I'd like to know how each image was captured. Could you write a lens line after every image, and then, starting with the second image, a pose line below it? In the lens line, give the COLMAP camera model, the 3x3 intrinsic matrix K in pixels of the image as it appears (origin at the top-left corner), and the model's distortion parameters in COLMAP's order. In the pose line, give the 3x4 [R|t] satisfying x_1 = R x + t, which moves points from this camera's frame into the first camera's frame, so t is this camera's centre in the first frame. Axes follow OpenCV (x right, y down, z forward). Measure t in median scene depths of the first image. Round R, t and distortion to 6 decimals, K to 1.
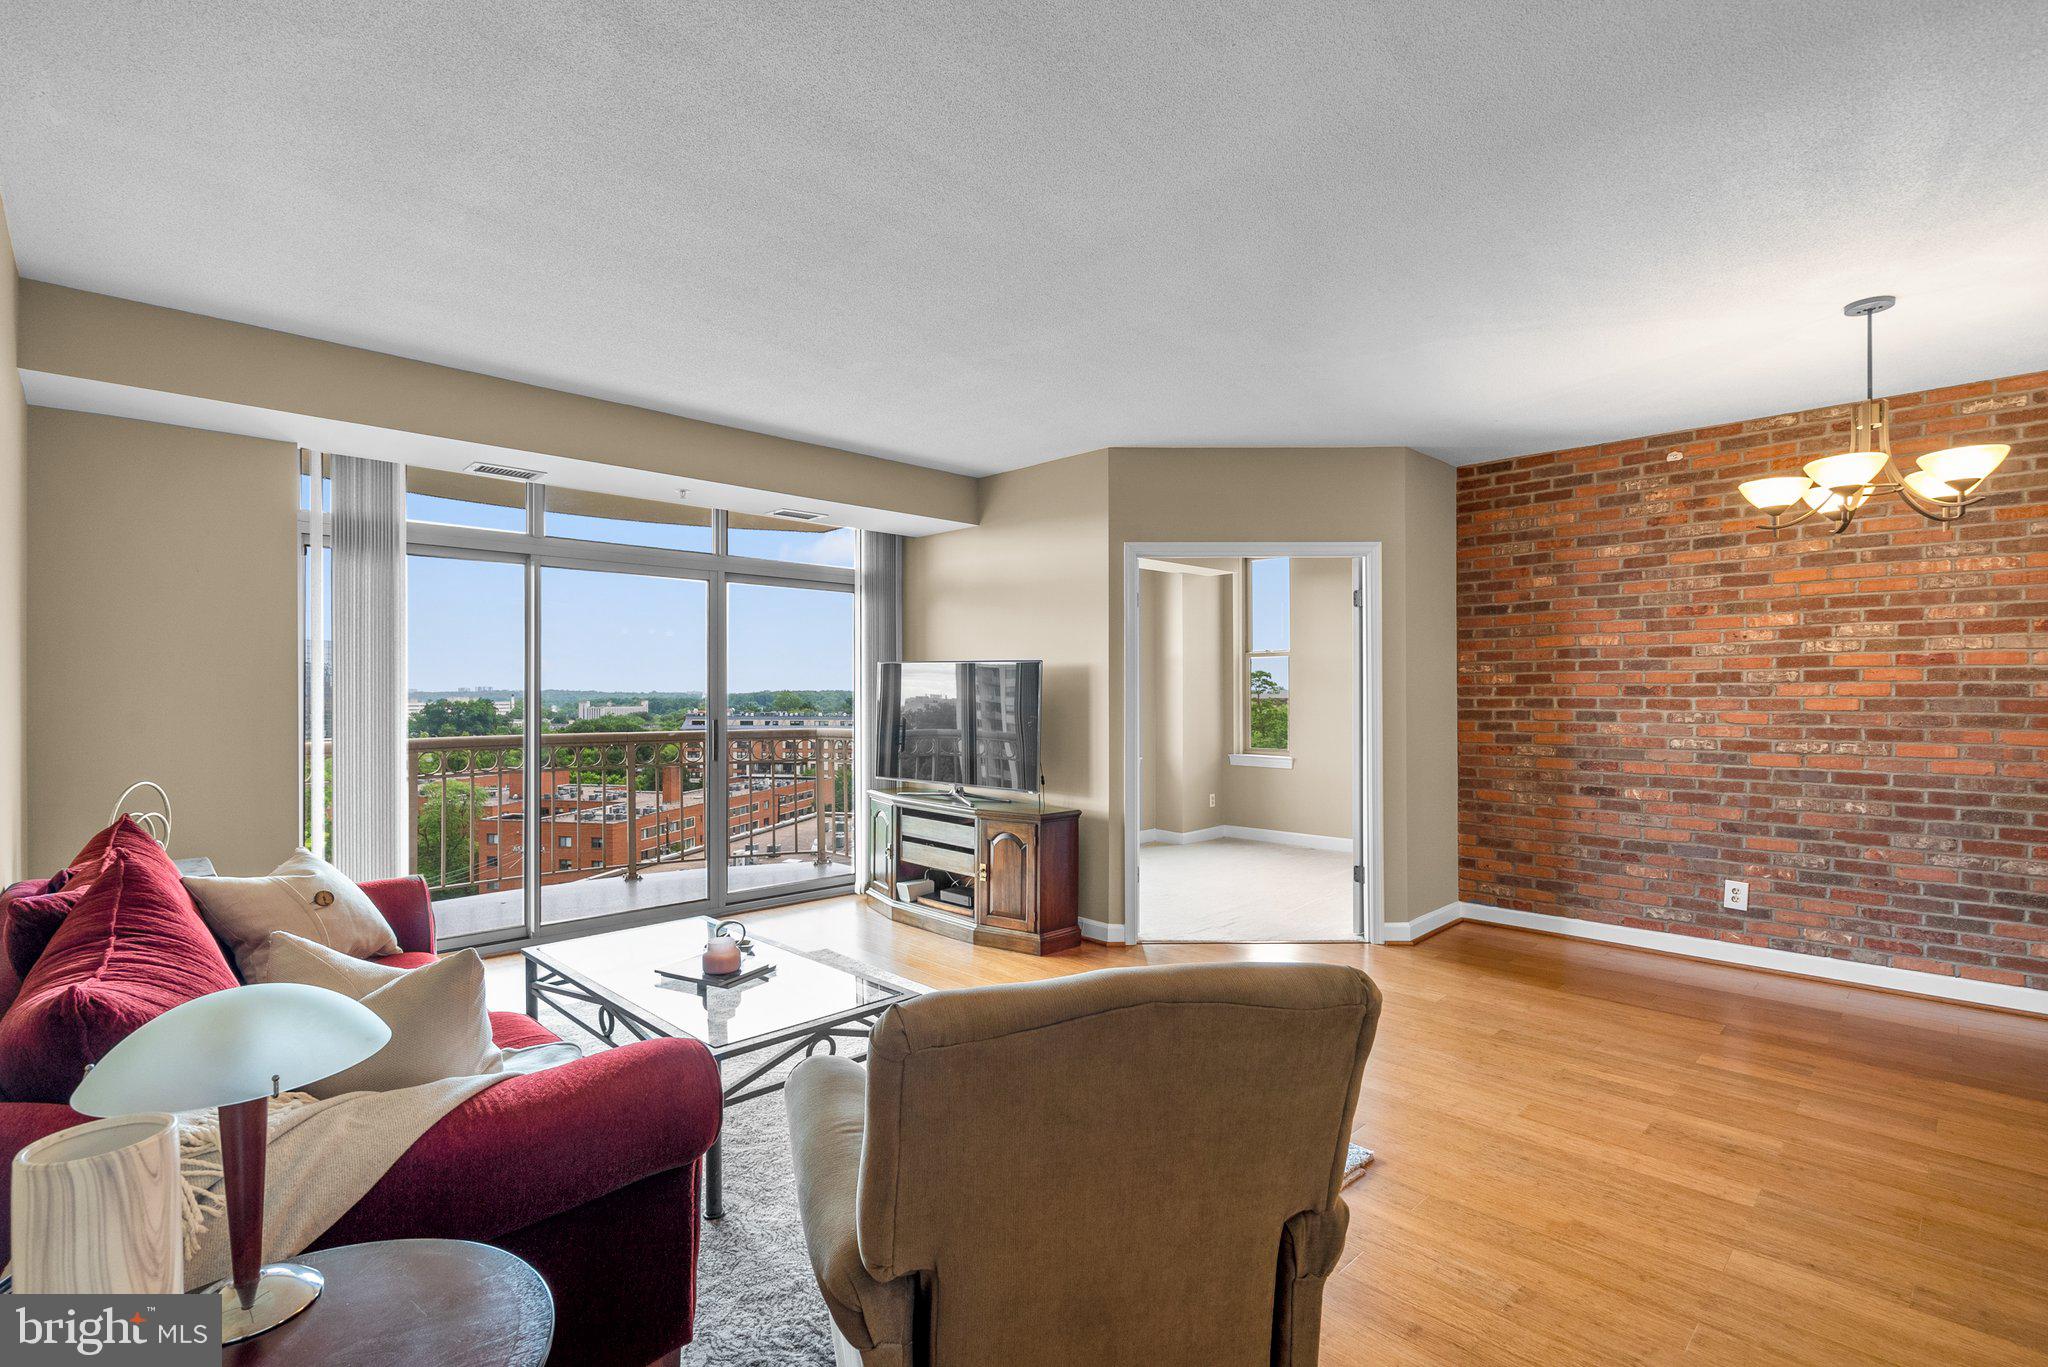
lens RADIAL K [[941.1, 0, 1011.1], [0, 941.1, 688.0], [0, 0, 1]] dist [-0.001374, 0.000118]
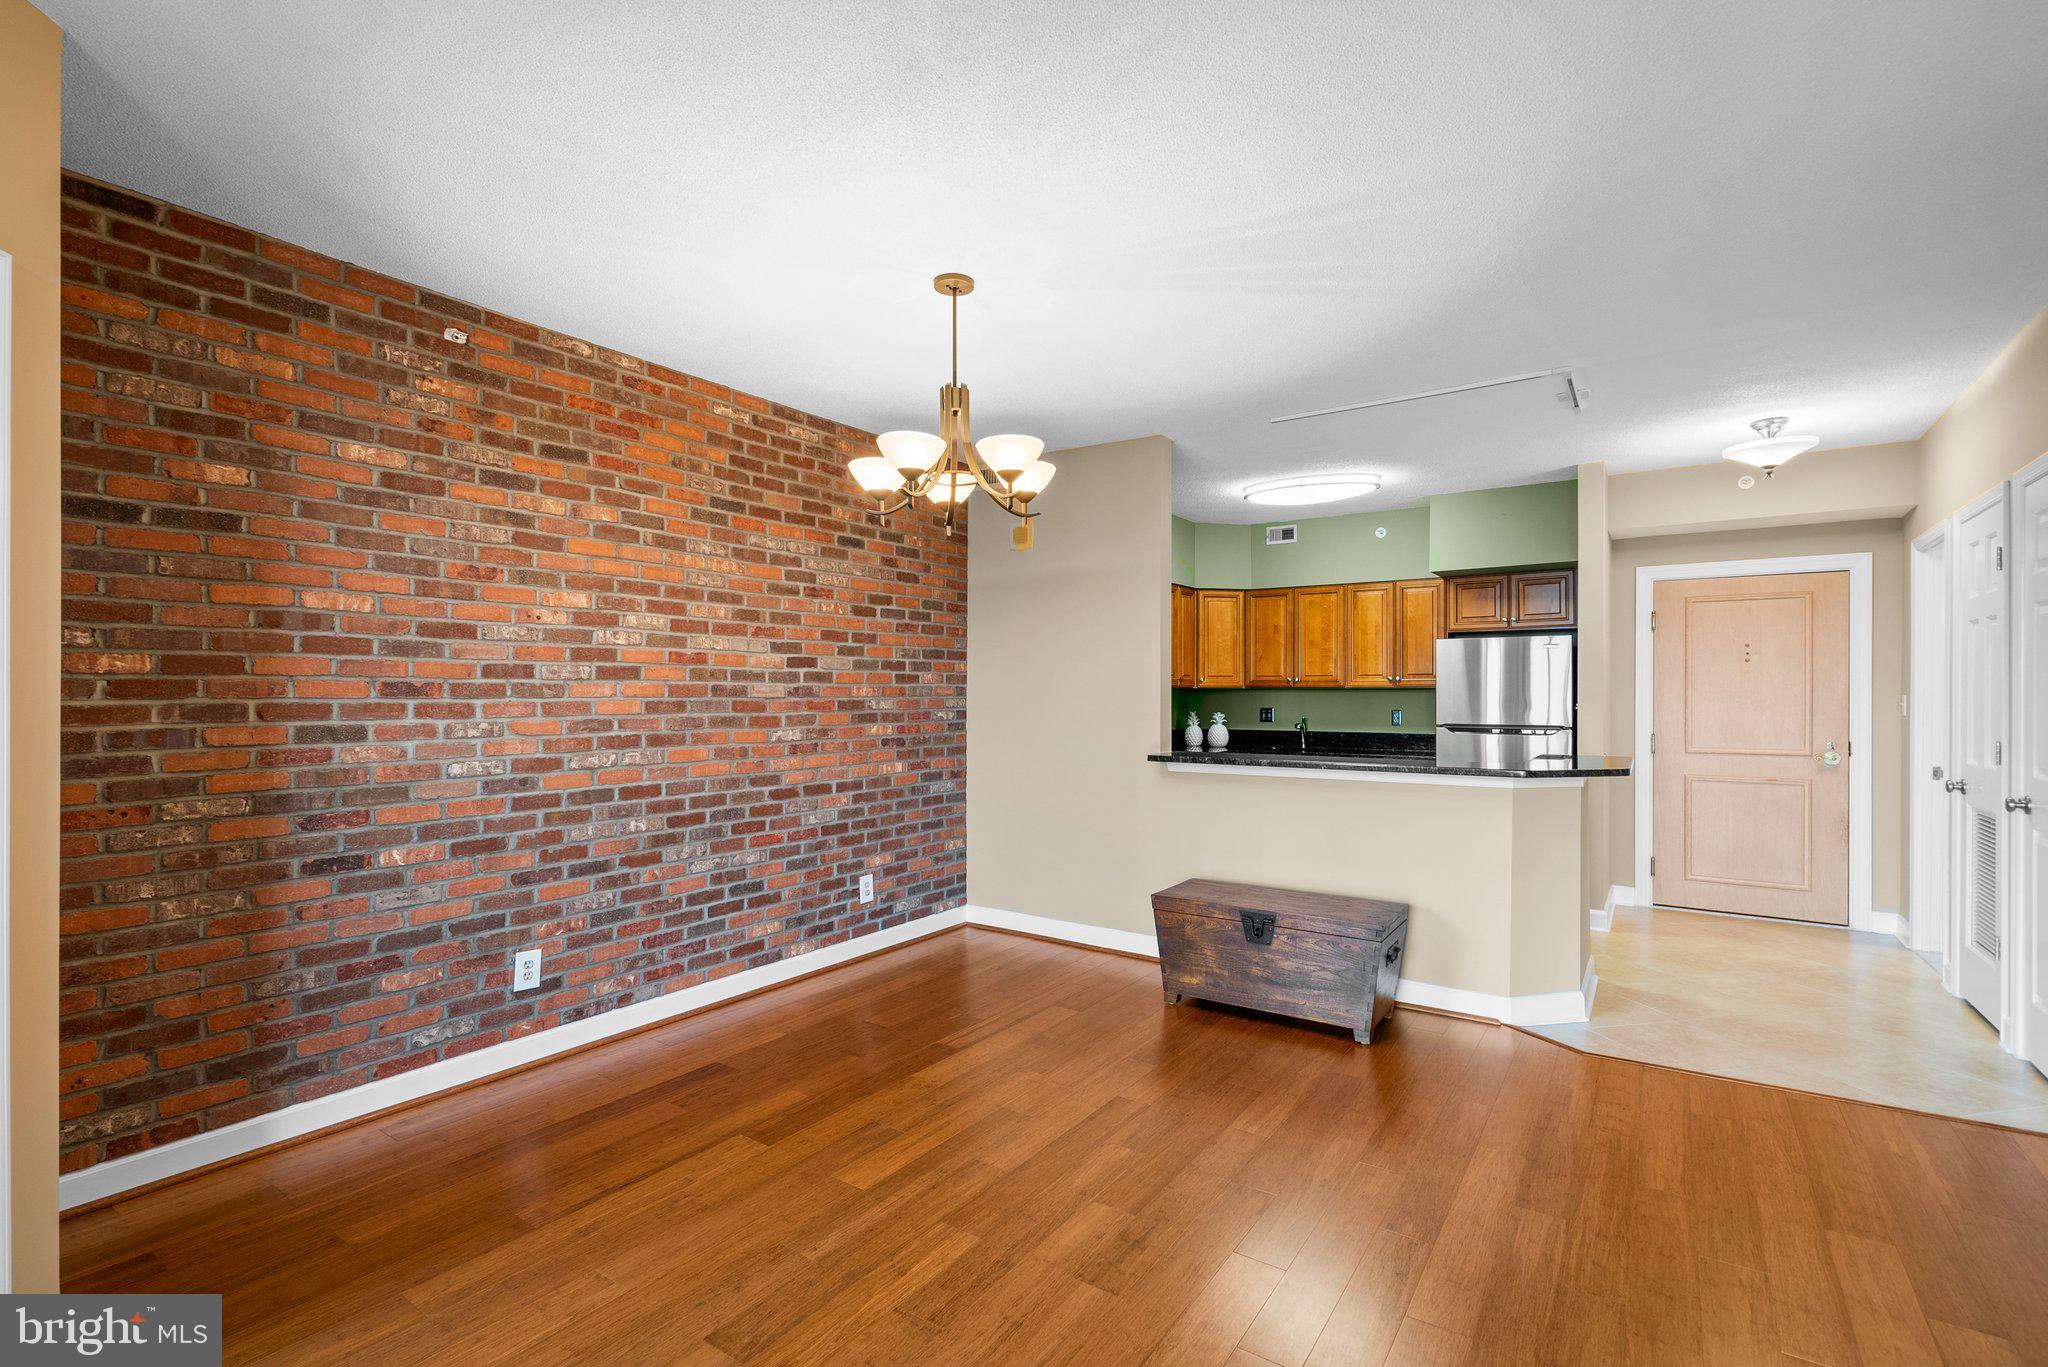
lens RADIAL K [[940.2, 0, 1020.0], [0, 940.2, 691.7], [0, 0, 1]] dist [-0.004878, 0.005908]
pose [[-0.192053, 0.003112, 0.981380, -0.019106], [-0.006067, 0.999972, -0.004358, 0.004821], [-0.981366, -0.006791, -0.192028, 0.749557]]
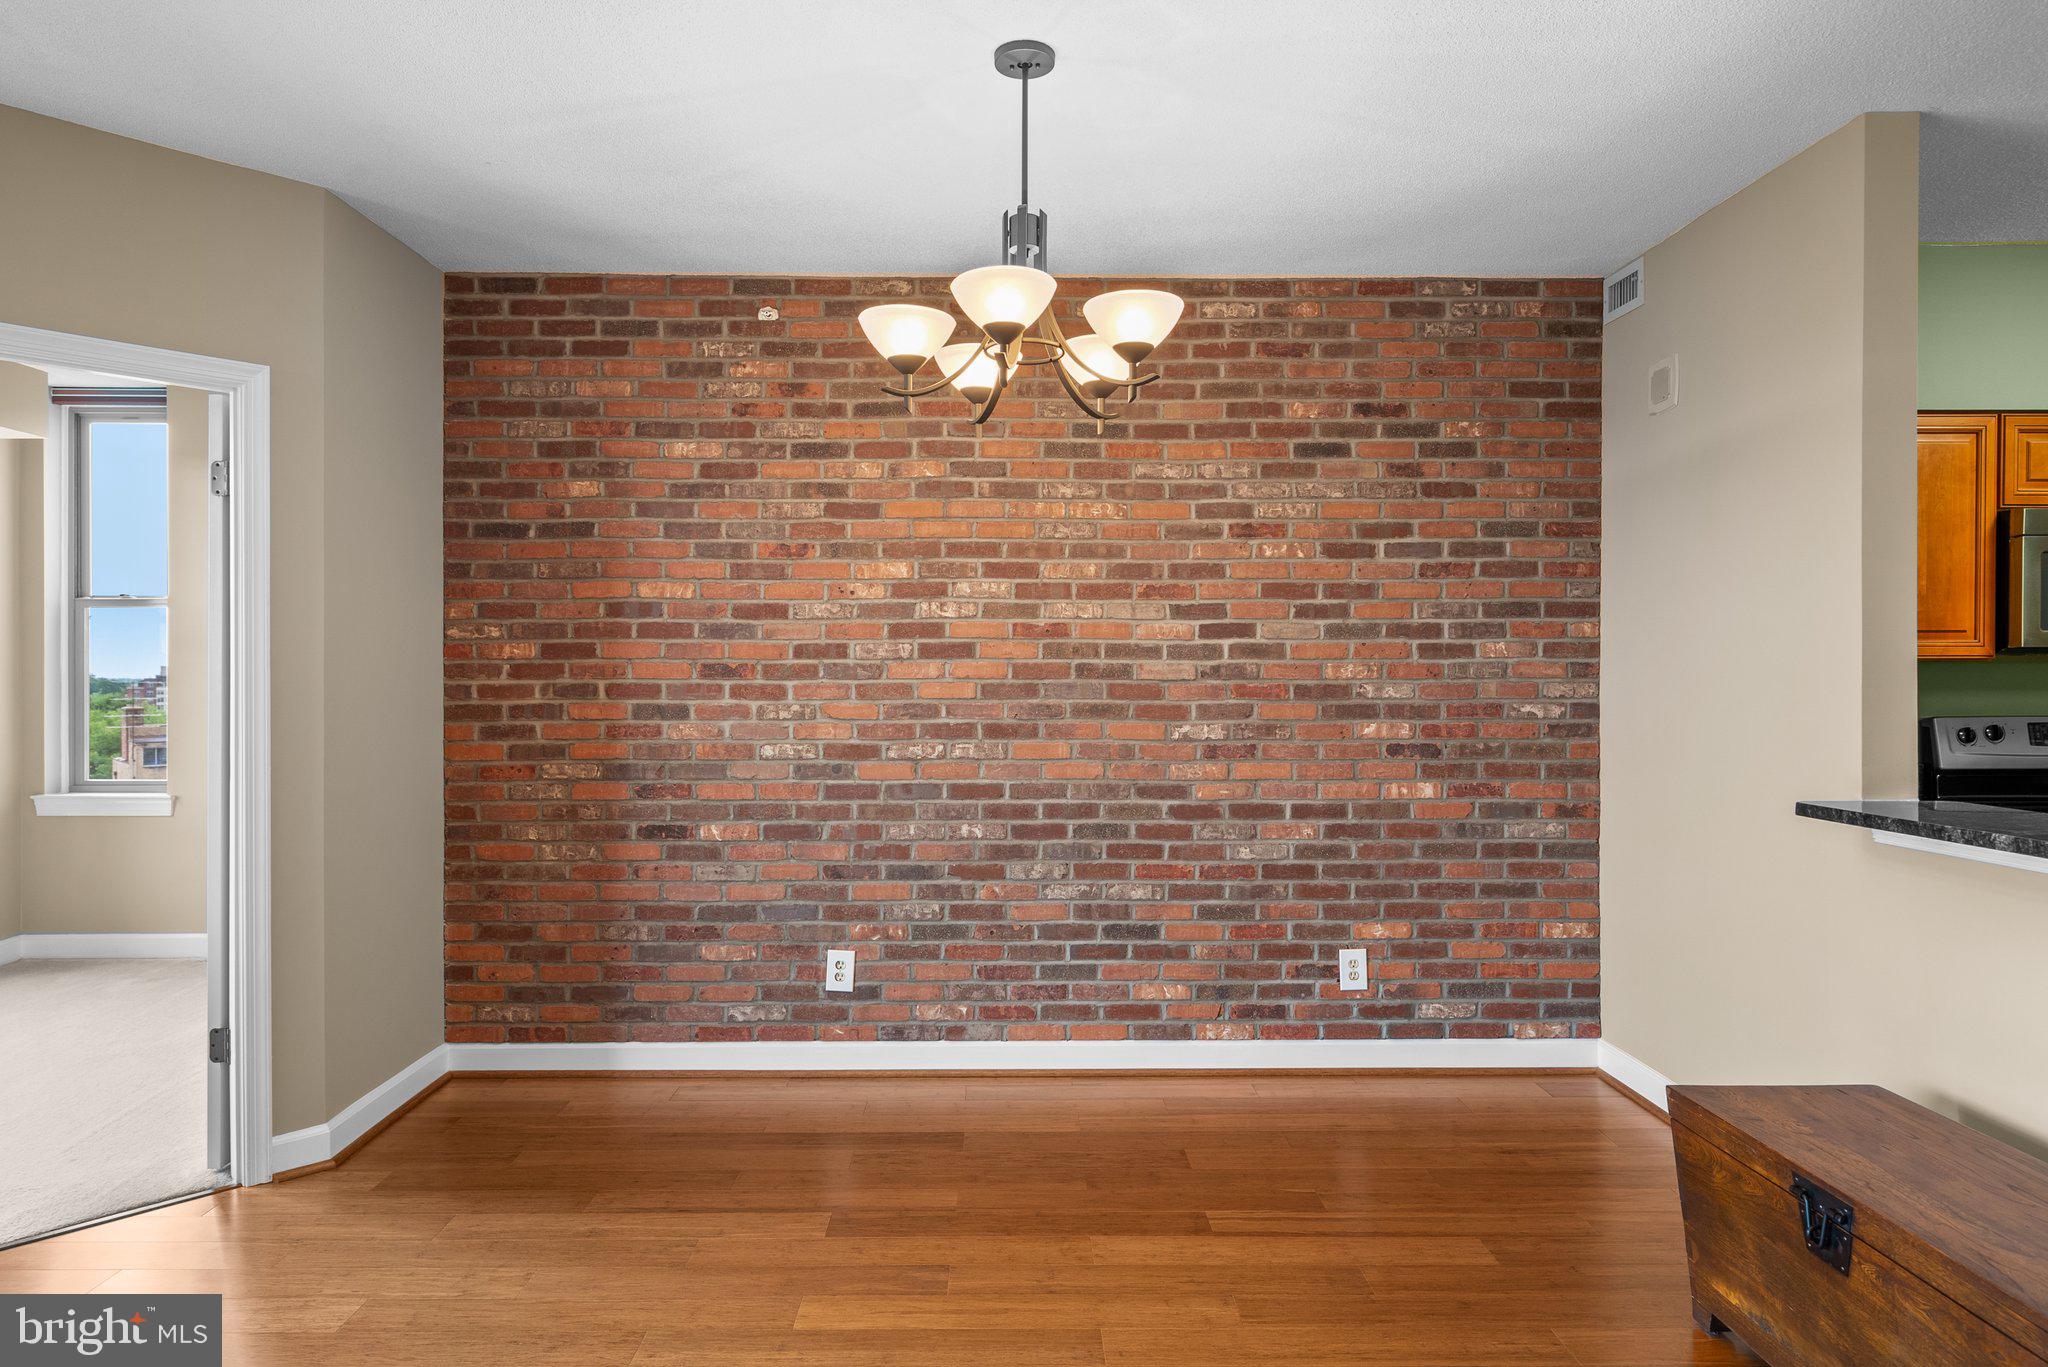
lens RADIAL K [[1217.9, 0, 1016.7], [0, 1217.9, 675.3], [0, 0, 1]] dist [0.007558, 0.004788]
pose [[0.687021, 0.001811, 0.726635, 0.211078], [-0.004960, 0.999985, 0.002198, 0.003326], [-0.726620, -0.005114, 0.687020, 0.293727]]
